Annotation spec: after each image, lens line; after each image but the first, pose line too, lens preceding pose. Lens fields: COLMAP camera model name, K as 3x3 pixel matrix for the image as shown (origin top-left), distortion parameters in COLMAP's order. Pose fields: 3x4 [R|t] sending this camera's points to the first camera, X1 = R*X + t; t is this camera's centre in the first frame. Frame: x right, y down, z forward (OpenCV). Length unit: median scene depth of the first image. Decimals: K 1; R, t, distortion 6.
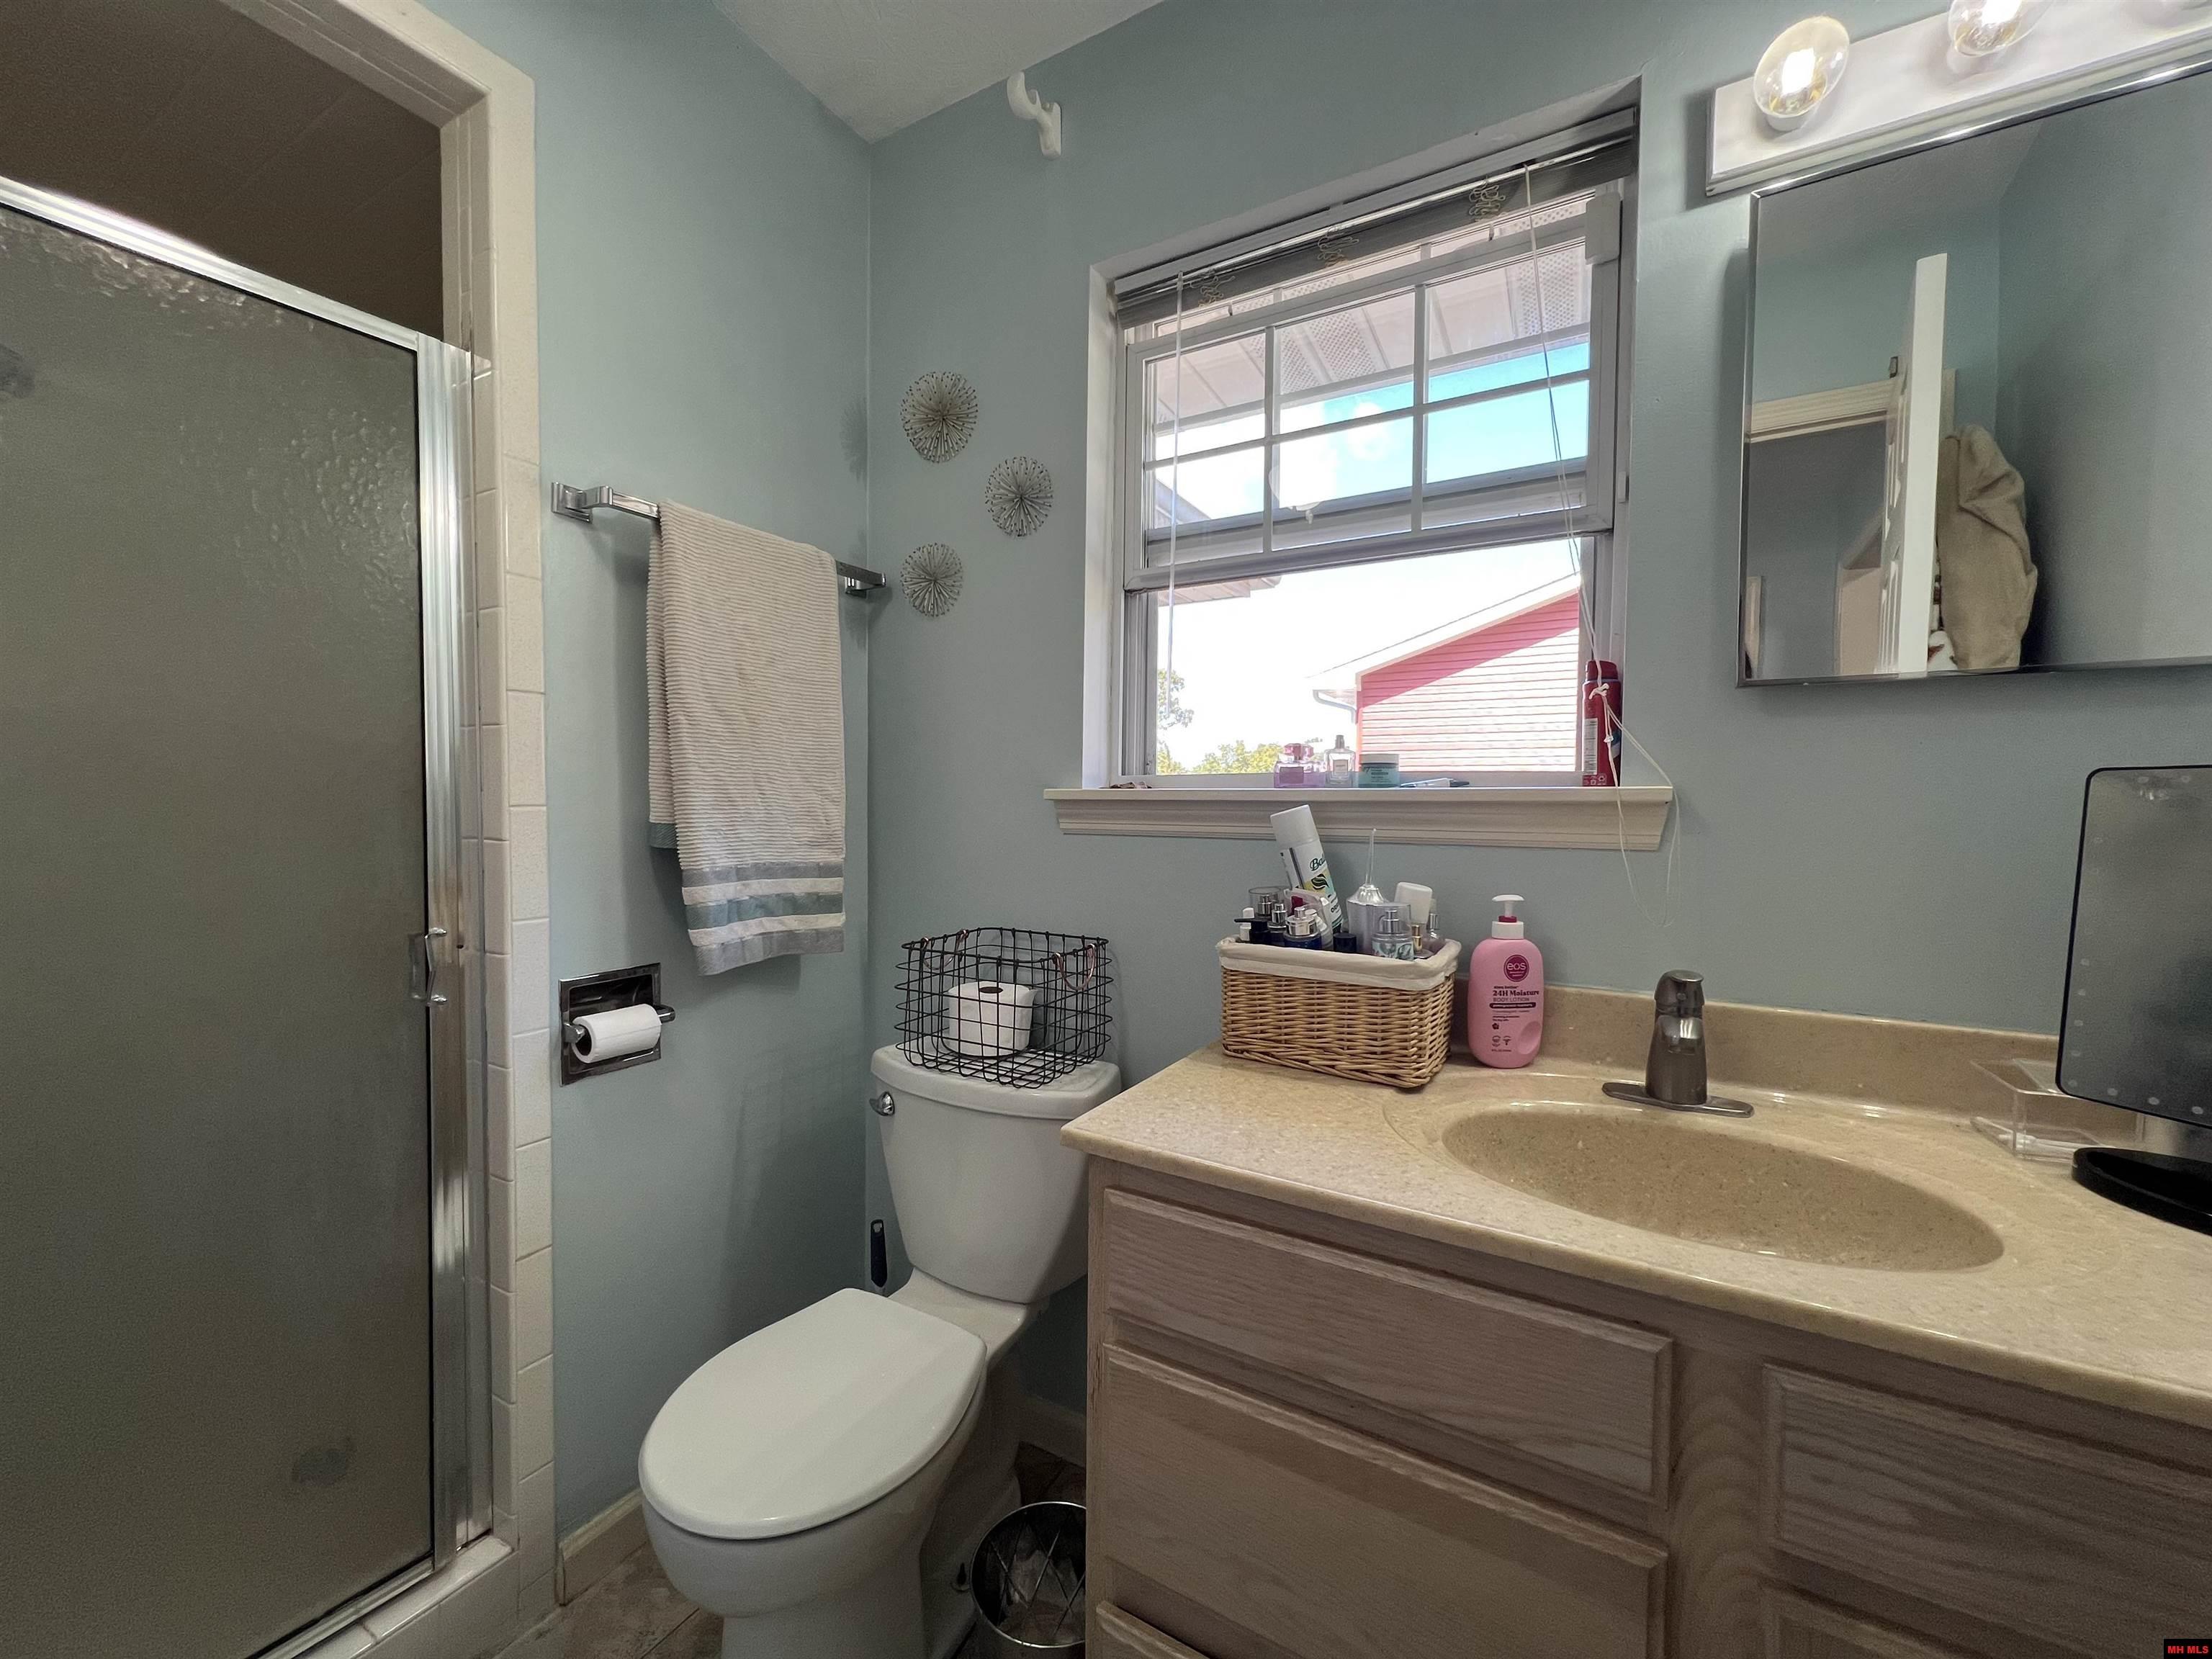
lens RADIAL K [[881.9, 0, 1106.7], [0, 881.9, 832.4], [0, 0, 1]] dist [-0.000646, 0.000319]
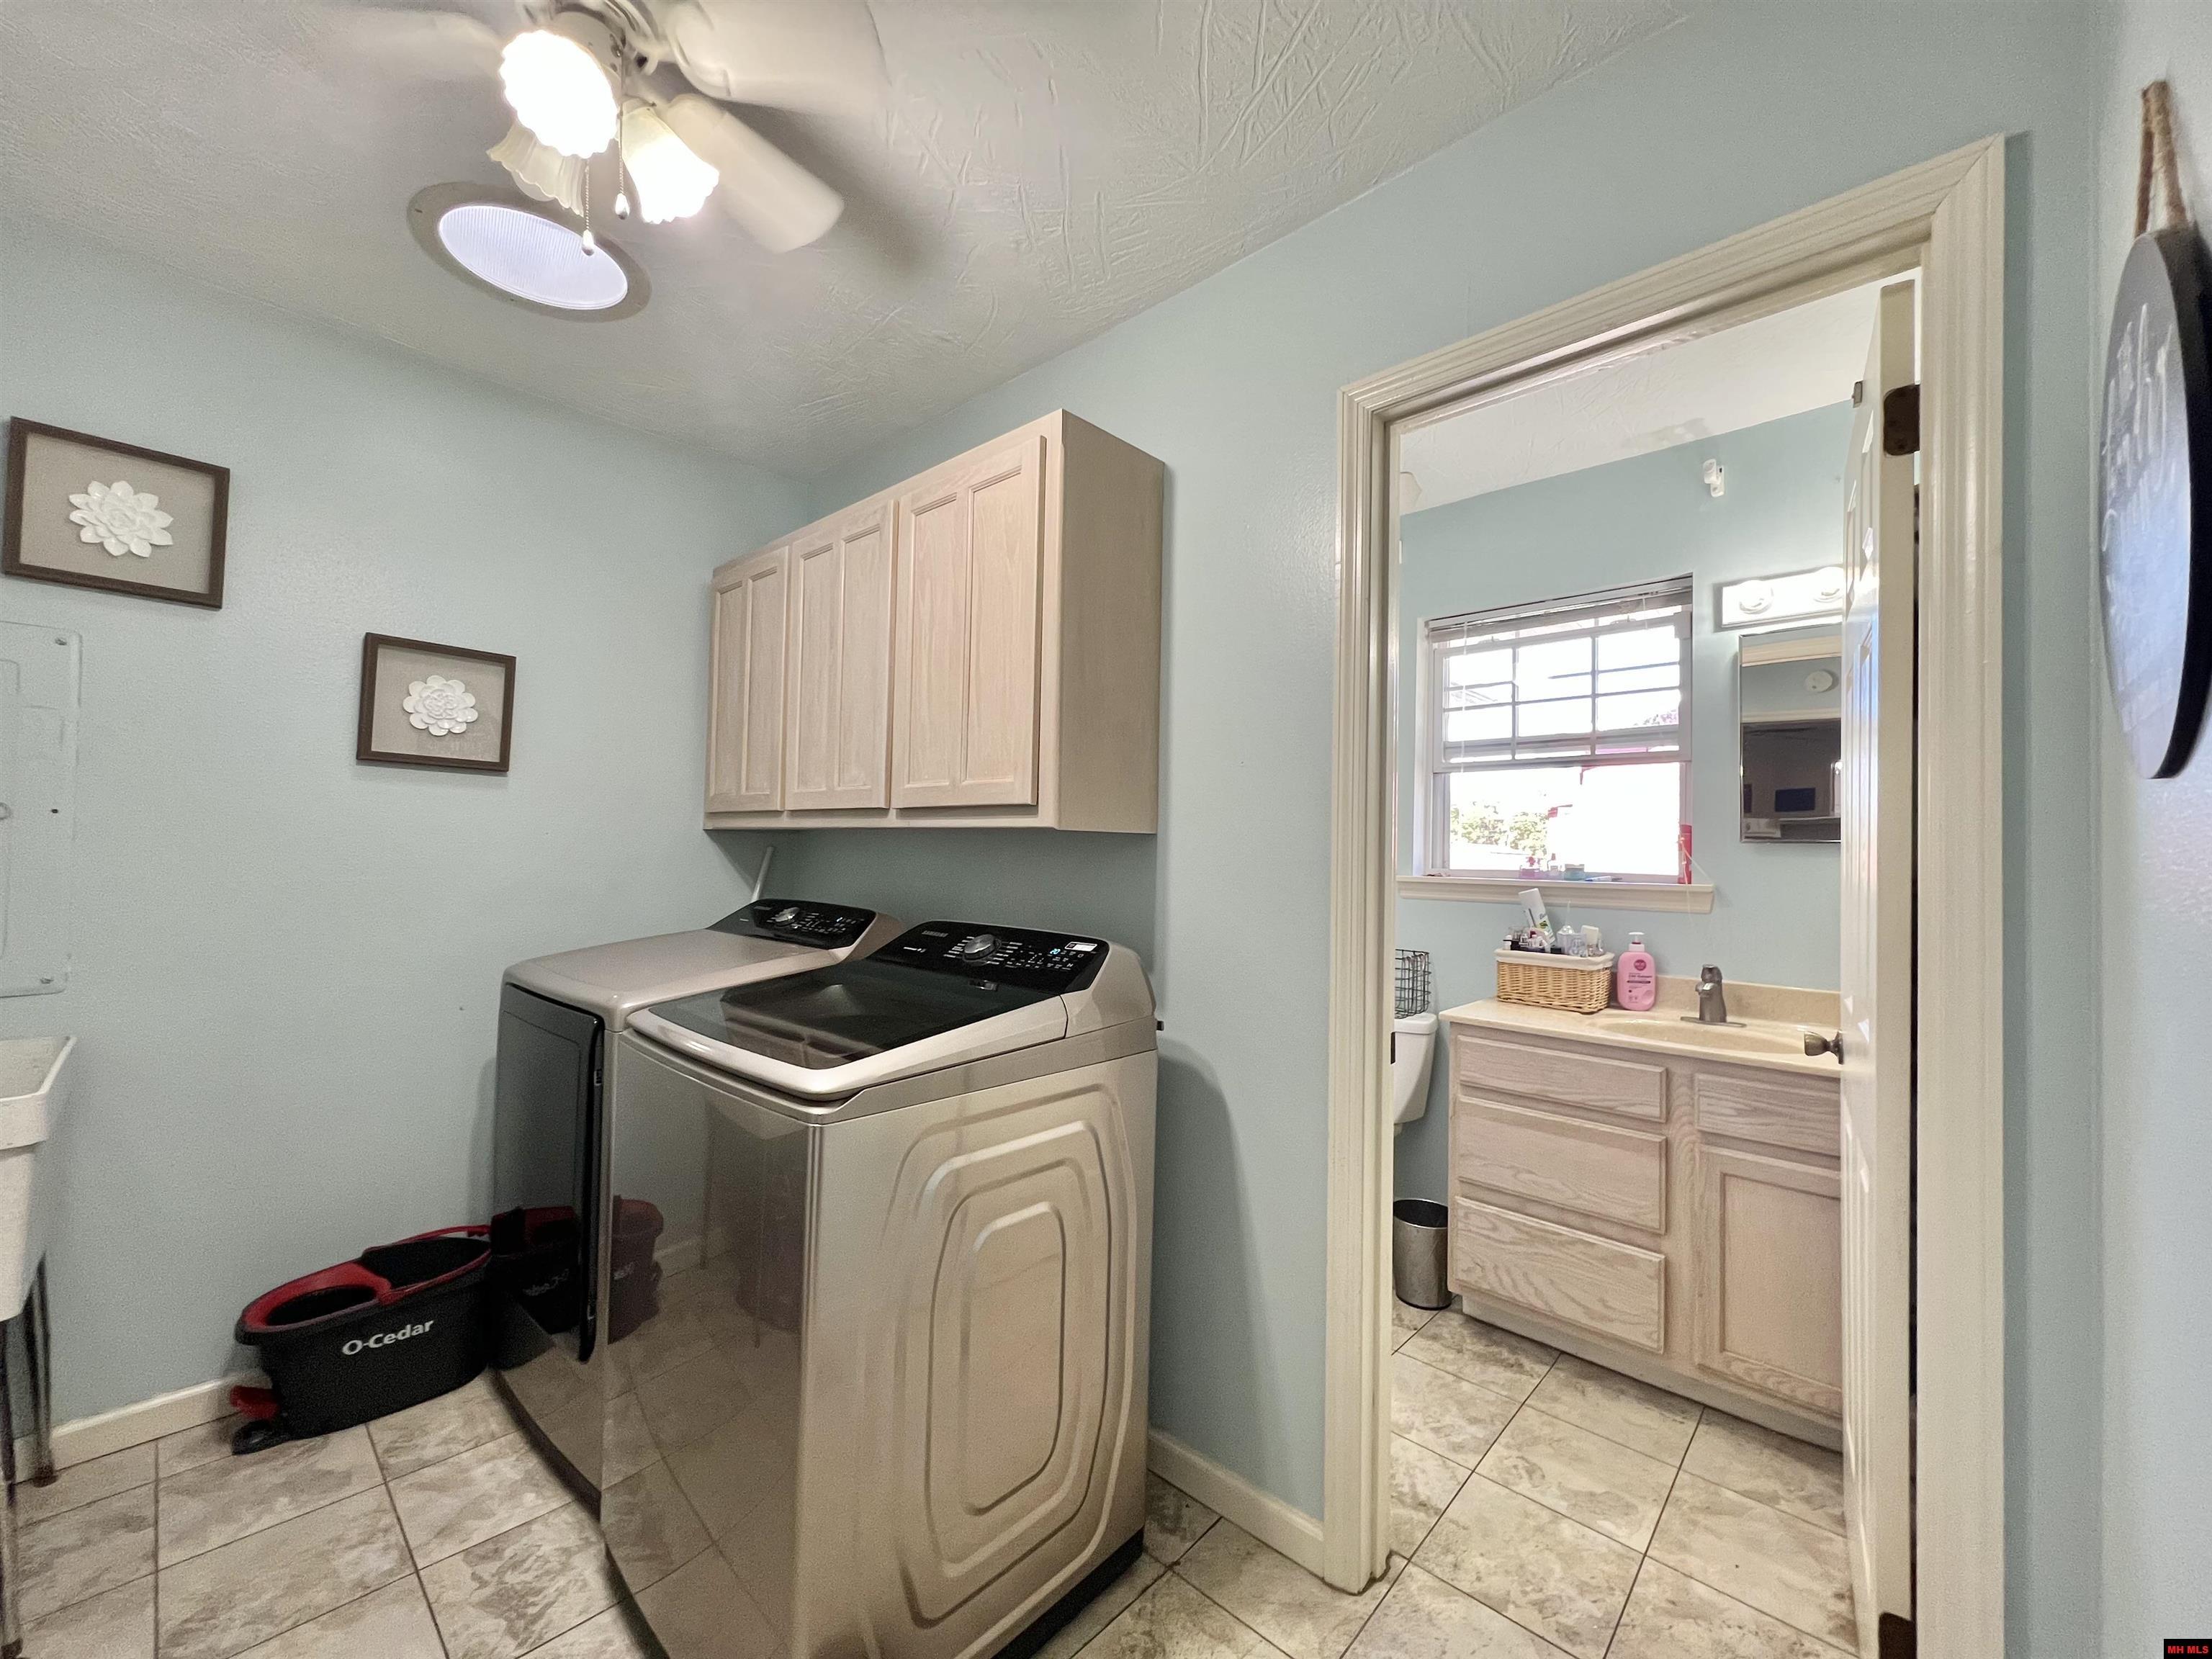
lens RADIAL K [[881.9, 0, 1106.7], [0, 881.9, 832.4], [0, 0, 1]] dist [-0.000646, 0.000319]
pose [[0.974798, 0.002932, -0.223069, -0.349090], [-0.016115, 0.998227, -0.057302, -0.030489], [0.222506, 0.059452, 0.973117, -1.471442]]
